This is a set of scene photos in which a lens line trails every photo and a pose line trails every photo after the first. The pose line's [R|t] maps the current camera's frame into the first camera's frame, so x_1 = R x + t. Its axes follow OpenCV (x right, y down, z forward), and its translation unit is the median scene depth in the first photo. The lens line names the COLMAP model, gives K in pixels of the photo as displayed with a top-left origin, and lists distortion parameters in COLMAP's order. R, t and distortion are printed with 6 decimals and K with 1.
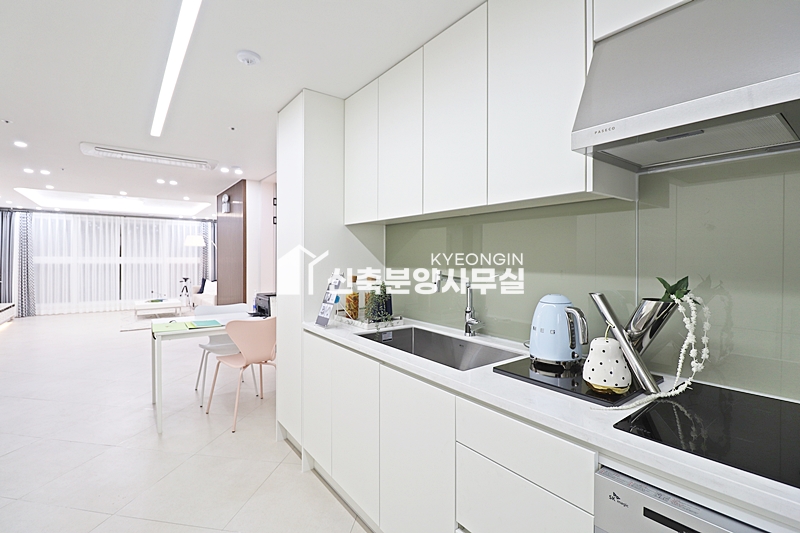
lens RADIAL K [[373.5, 0, 401.5], [0, 373.5, 262.2], [0, 0, 1]] dist [-0.010148, -0.008085]
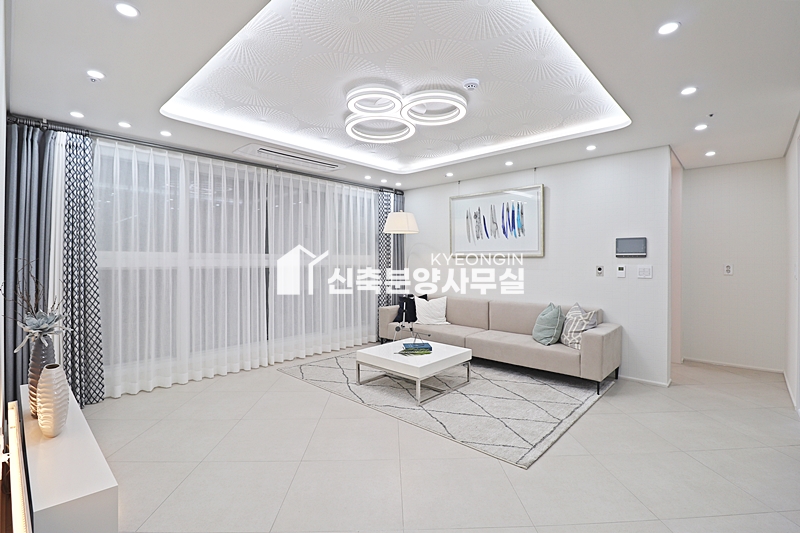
lens RADIAL K [[373.5, 0, 401.9], [0, 373.5, 259.2], [0, 0, 1]] dist [-0.010148, -0.008085]
pose [[0.978189, 0.005528, 0.207644, -0.332942], [-0.006179, 0.999978, 0.002489, -0.004125], [-0.207626, -0.003717, 0.978201, 0.236480]]
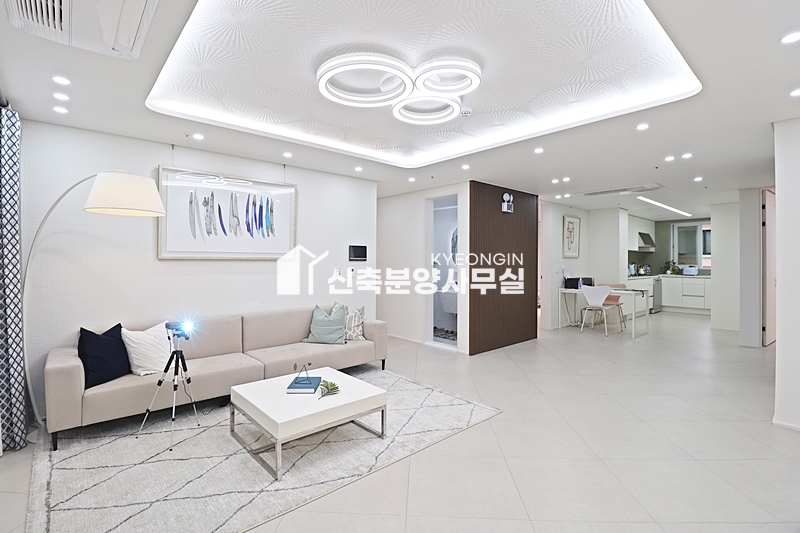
lens RADIAL K [[373.5, 0, 401.8], [0, 373.5, 264.3], [0, 0, 1]] dist [-0.010148, -0.008085]
pose [[-0.109421, 0.001217, 0.993995, -0.409146], [-0.001907, 0.999997, -0.001434, -0.002984], [-0.993994, -0.002052, -0.109419, 0.371262]]
